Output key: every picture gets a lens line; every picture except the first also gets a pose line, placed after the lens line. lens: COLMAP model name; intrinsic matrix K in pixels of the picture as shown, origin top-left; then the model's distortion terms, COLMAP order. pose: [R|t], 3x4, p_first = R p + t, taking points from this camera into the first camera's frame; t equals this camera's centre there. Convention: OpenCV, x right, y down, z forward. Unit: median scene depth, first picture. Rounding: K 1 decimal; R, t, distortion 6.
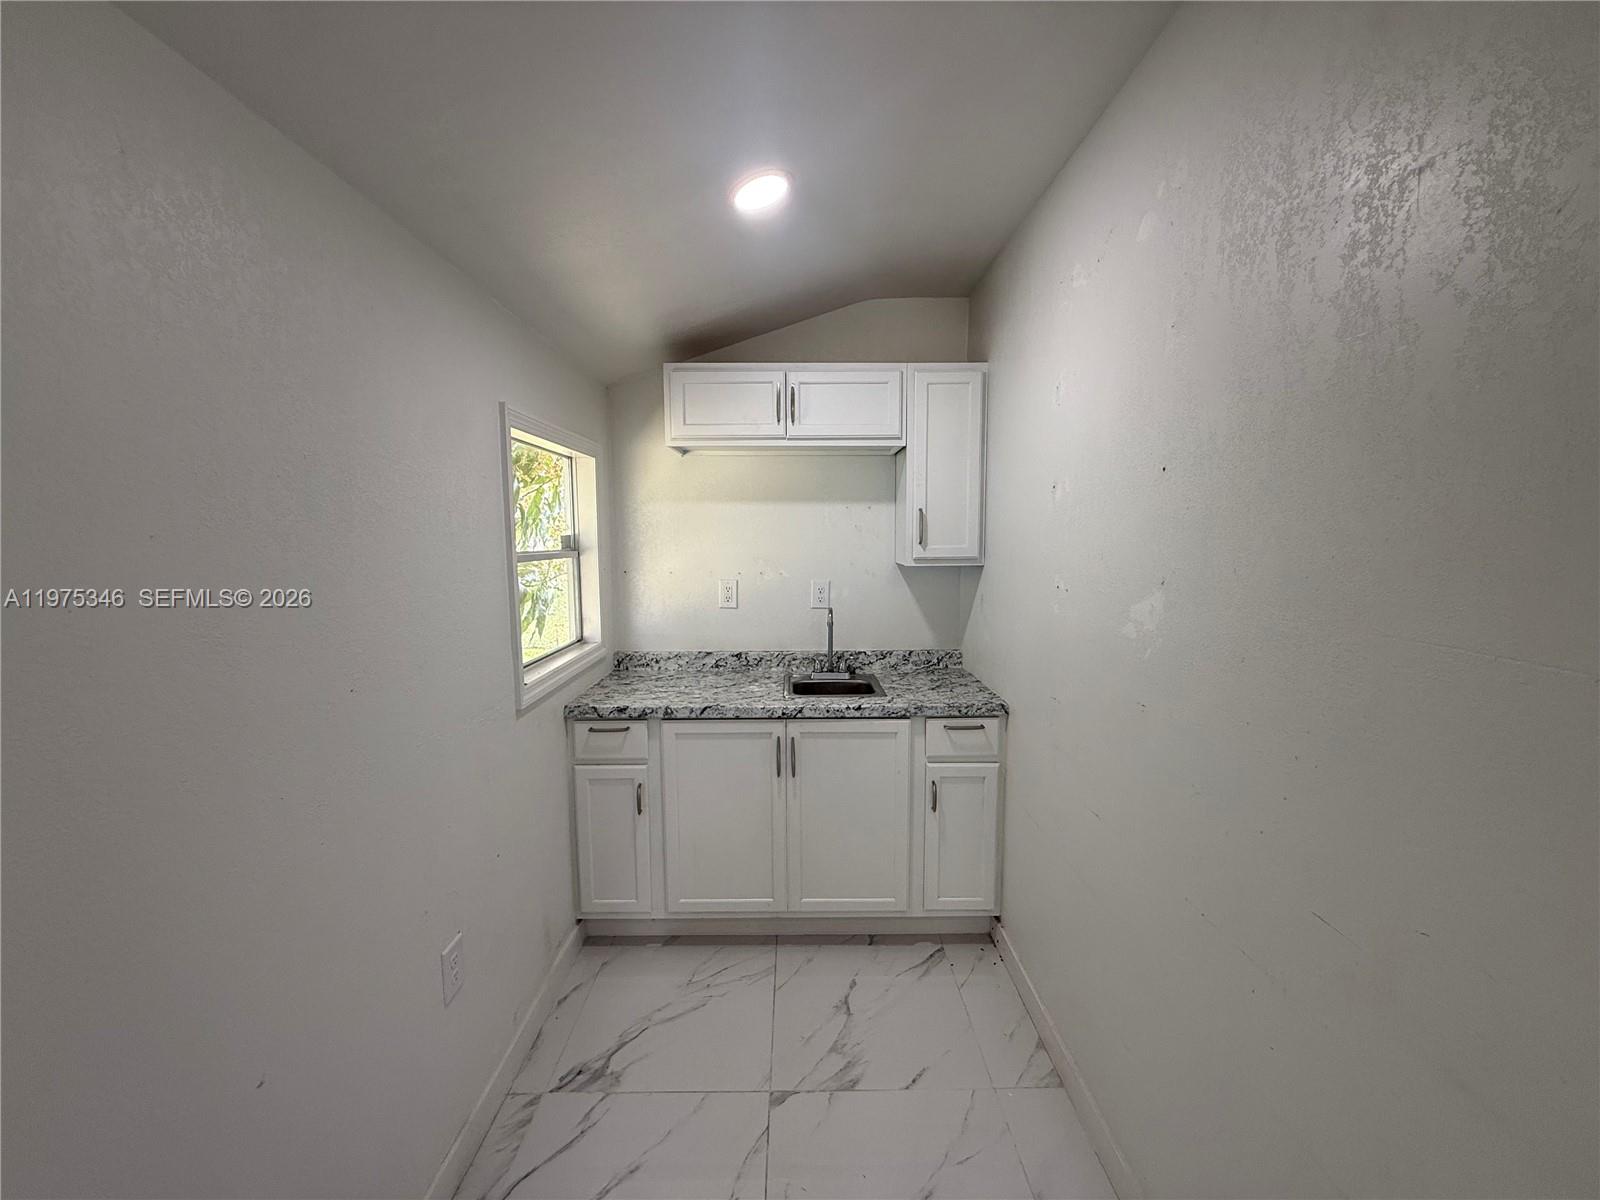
lens RADIAL K [[638.8, 0, 800.0], [0, 638.8, 600.0], [0, 0, 1]] dist [-0.000791, 0.000158]
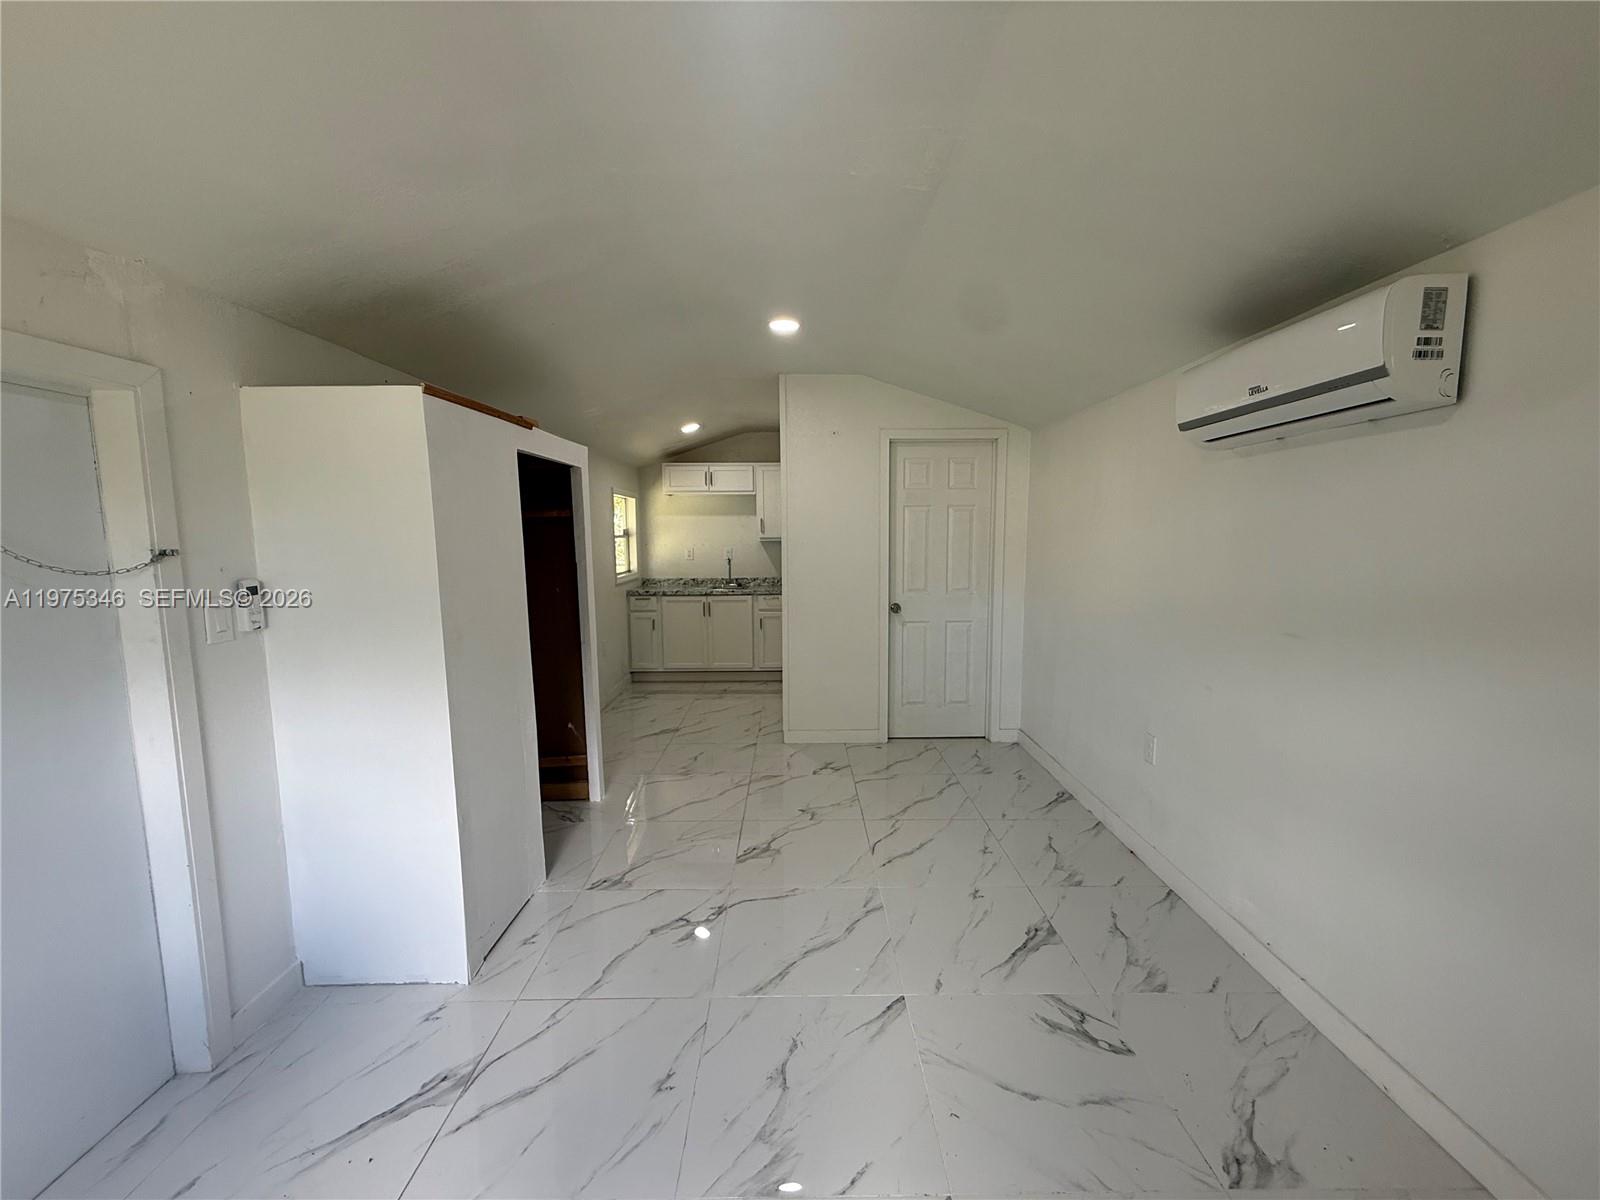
lens RADIAL K [[638.8, 0, 800.0], [0, 638.8, 600.0], [0, 0, 1]] dist [-0.000791, 0.000158]
pose [[0.999981, -0.000631, 0.006096, 0.339123], [0.000593, 0.999980, 0.006240, 0.175857], [-0.006099, -0.006236, 0.999962, -1.644360]]
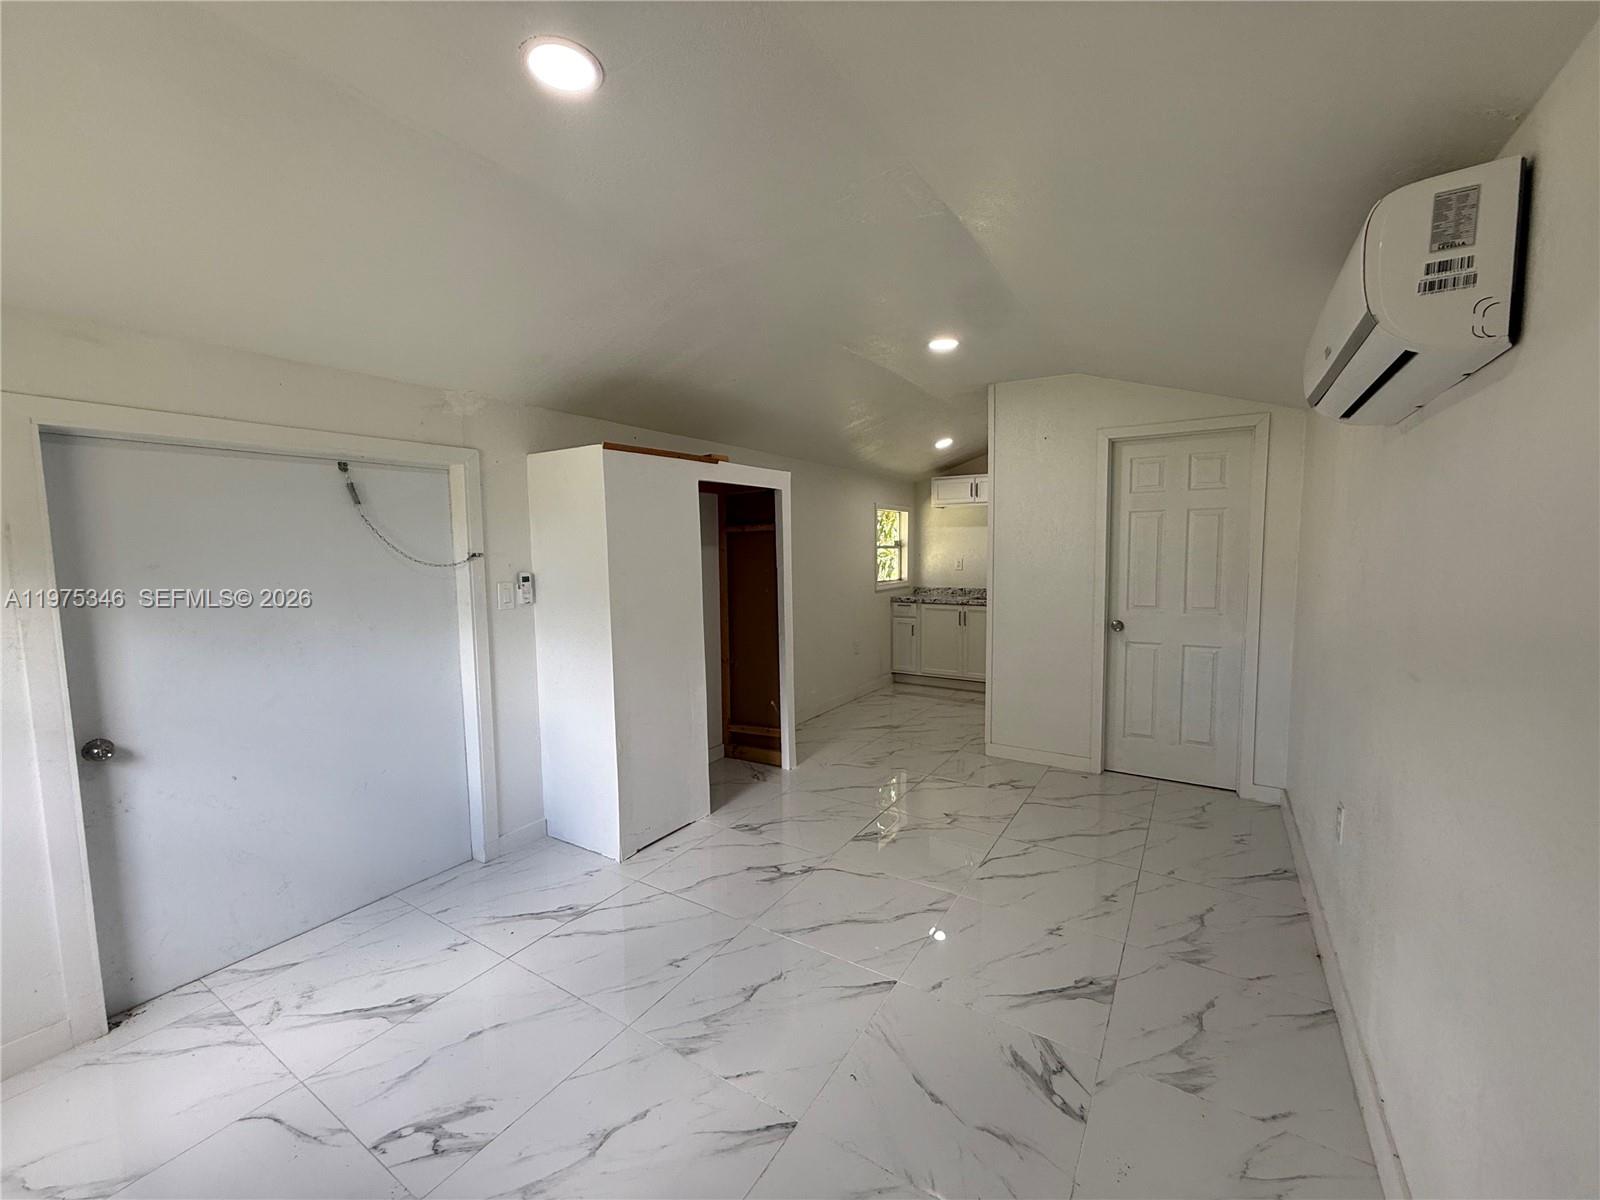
lens RADIAL K [[638.8, 0, 800.0], [0, 638.8, 600.0], [0, 0, 1]] dist [-0.000791, 0.000158]
pose [[0.842372, 0.041832, -0.537271, 0.821914], [-0.048828, 0.998806, 0.001211, 0.182387], [0.536680, 0.025214, 0.843409, -1.636431]]
